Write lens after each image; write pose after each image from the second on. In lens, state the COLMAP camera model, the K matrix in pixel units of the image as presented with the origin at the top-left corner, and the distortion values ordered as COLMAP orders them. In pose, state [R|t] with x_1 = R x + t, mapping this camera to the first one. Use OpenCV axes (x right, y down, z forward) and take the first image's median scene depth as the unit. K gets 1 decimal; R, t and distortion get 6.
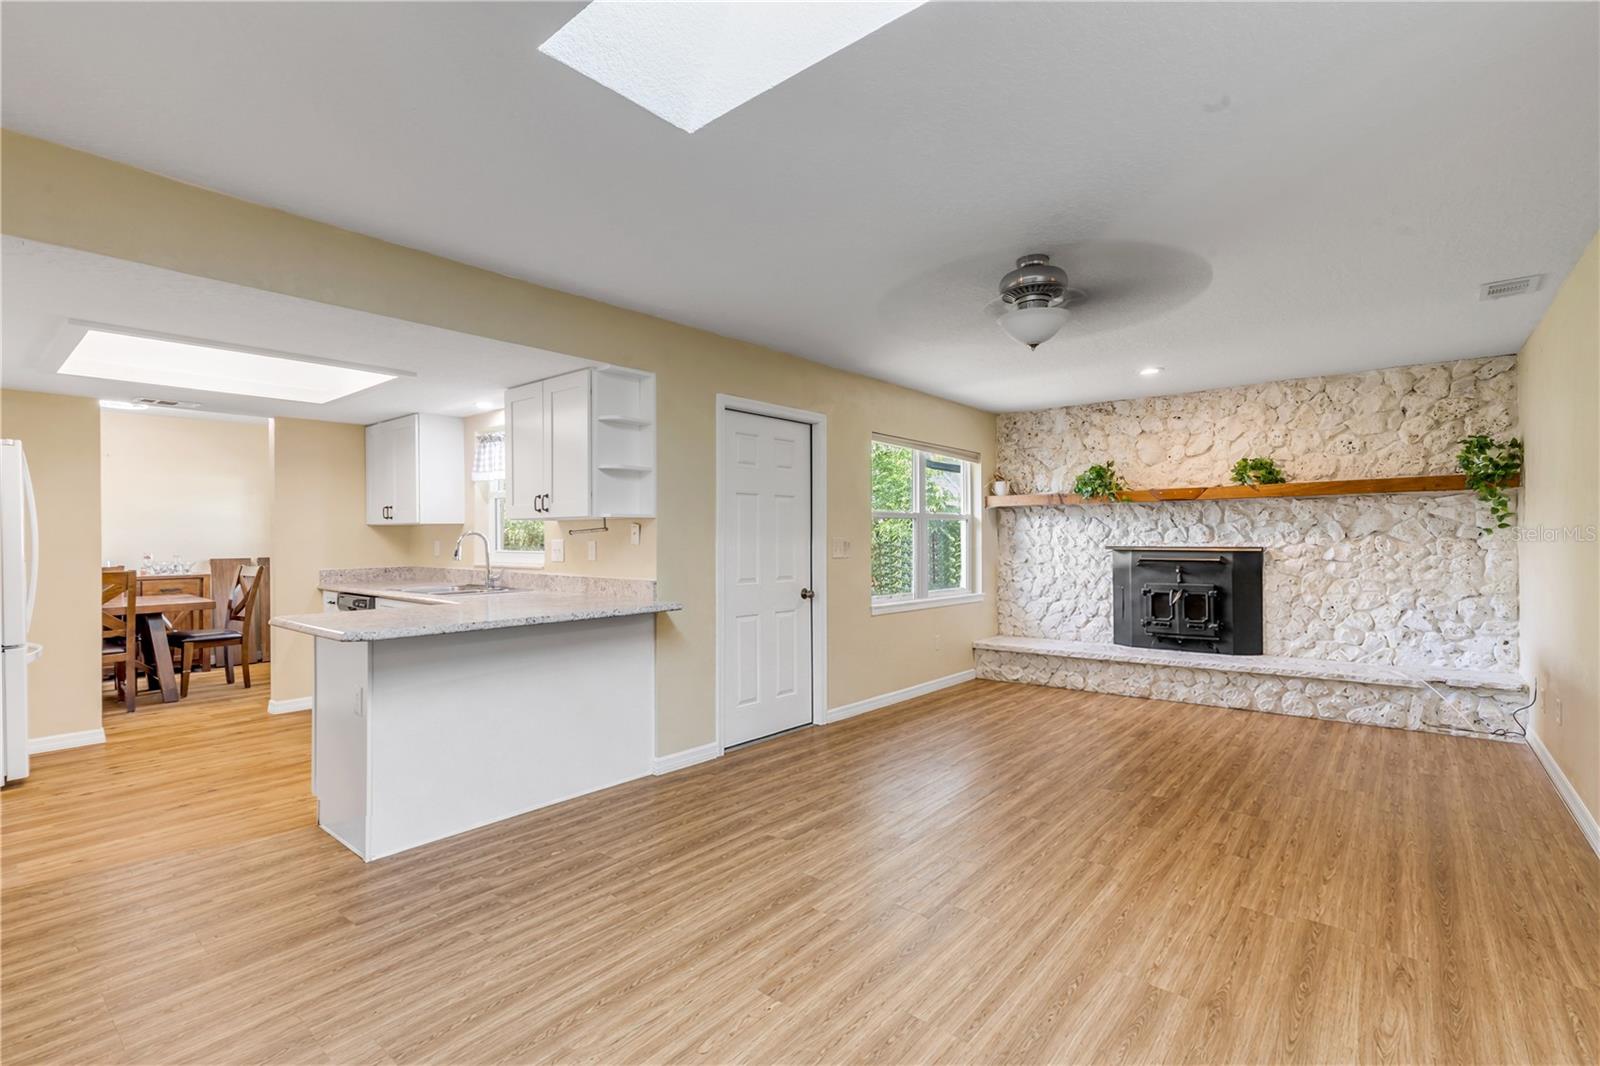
lens RADIAL K [[723.0, 0, 792.3], [0, 723.0, 534.1], [0, 0, 1]] dist [0.001393, -0.000732]
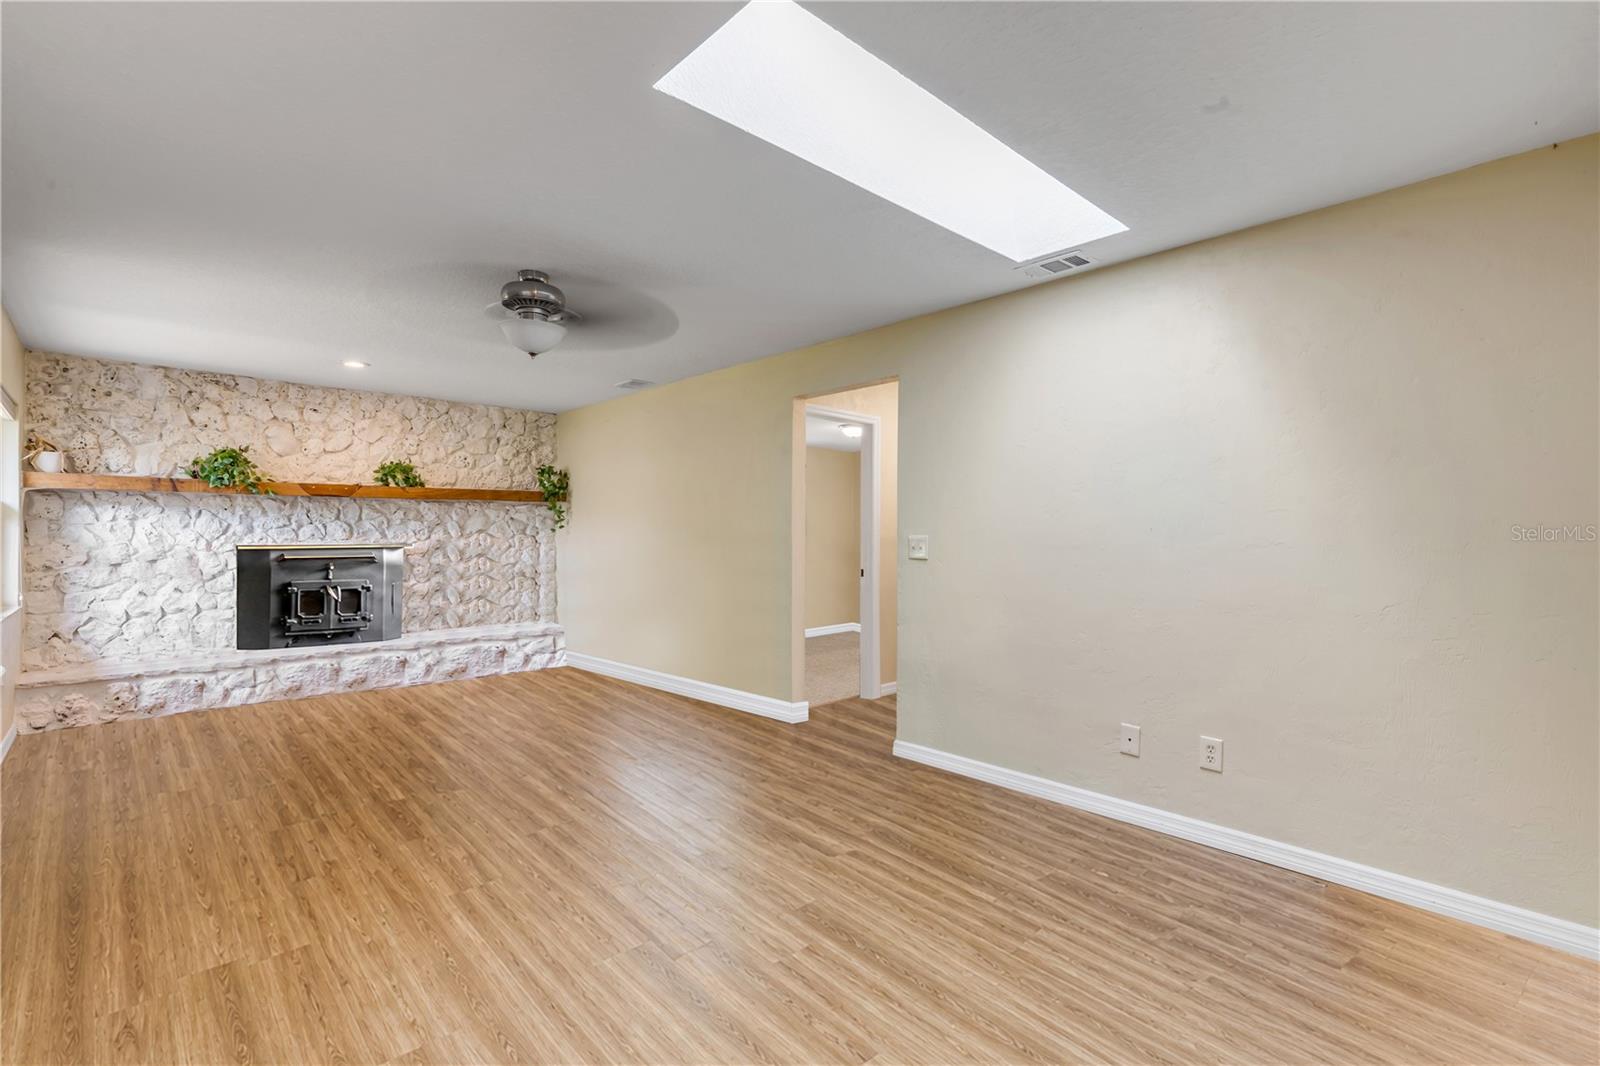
lens RADIAL K [[723.0, 0, 796.7], [0, 723.0, 529.1], [0, 0, 1]] dist [0.001393, -0.000732]
pose [[0.105018, 0.009443, 0.994426, -0.402627], [-0.004783, 0.999948, -0.008990, 0.003605], [-0.994459, -0.003812, 0.105057, 0.293984]]
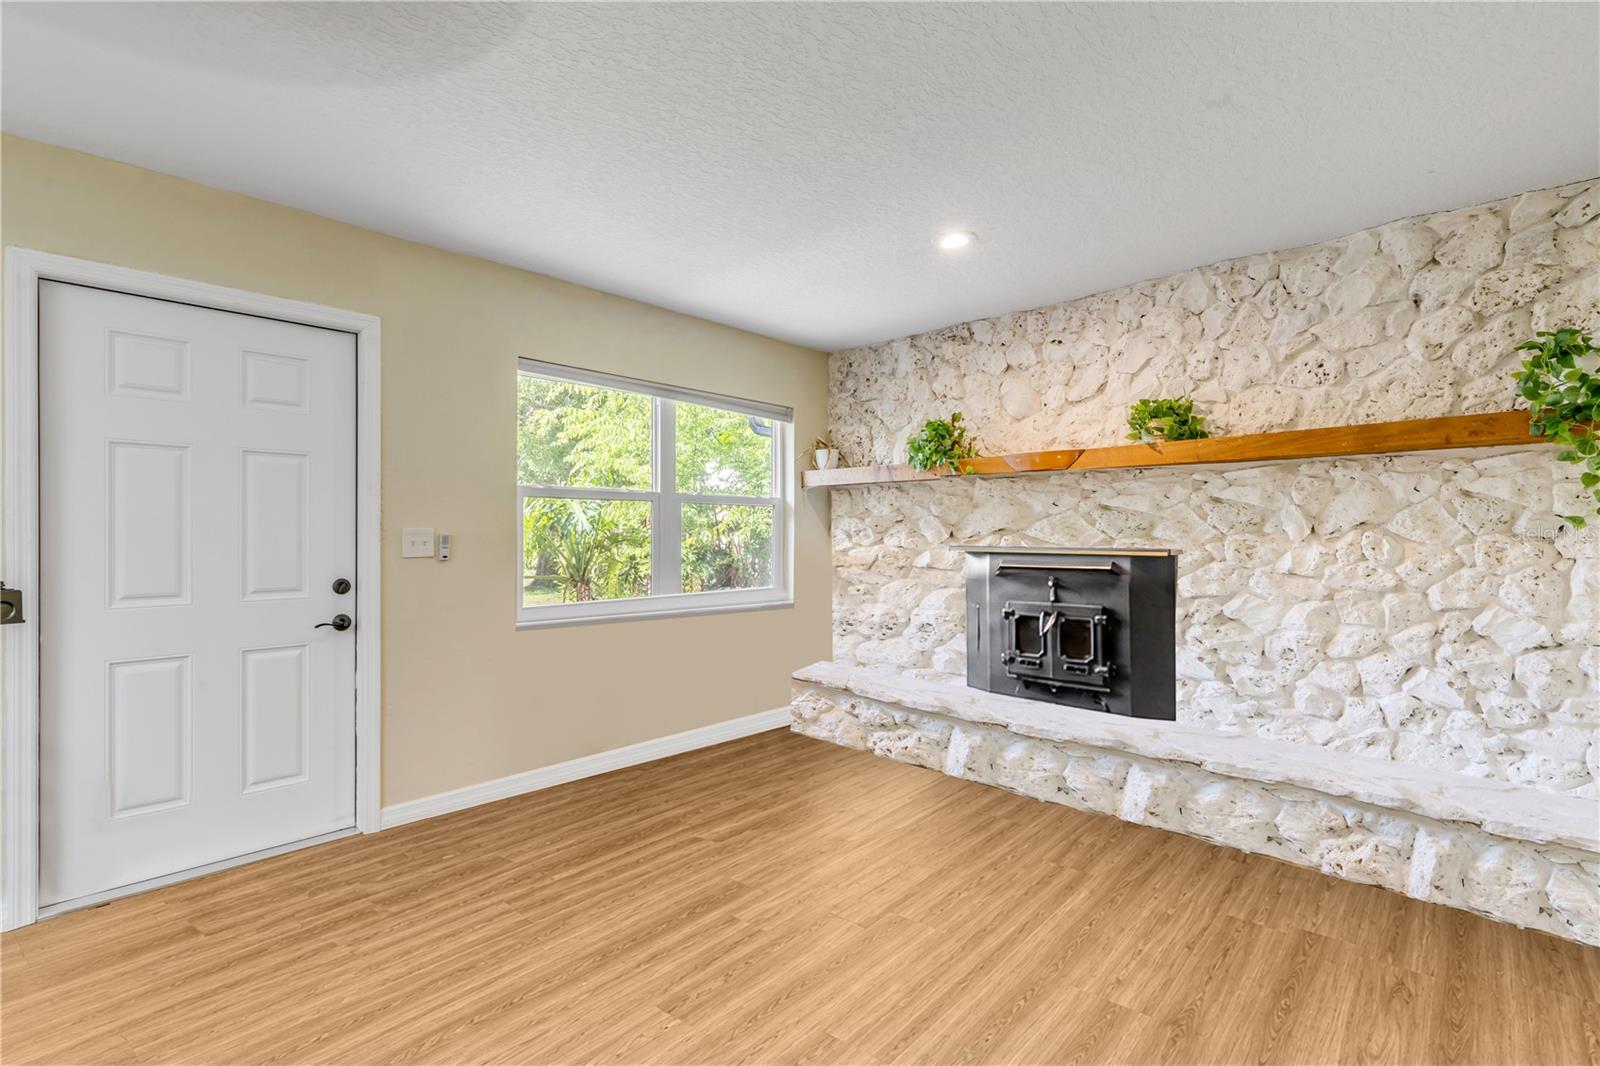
lens RADIAL K [[723.0, 0, 799.9], [0, 723.0, 534.2], [0, 0, 1]] dist [0.001393, -0.000732]
pose [[0.997844, 0.004437, -0.065487, 0.397957], [-0.003788, 0.999943, 0.010019, 0.000930], [0.065528, -0.009749, 0.997803, 0.404062]]
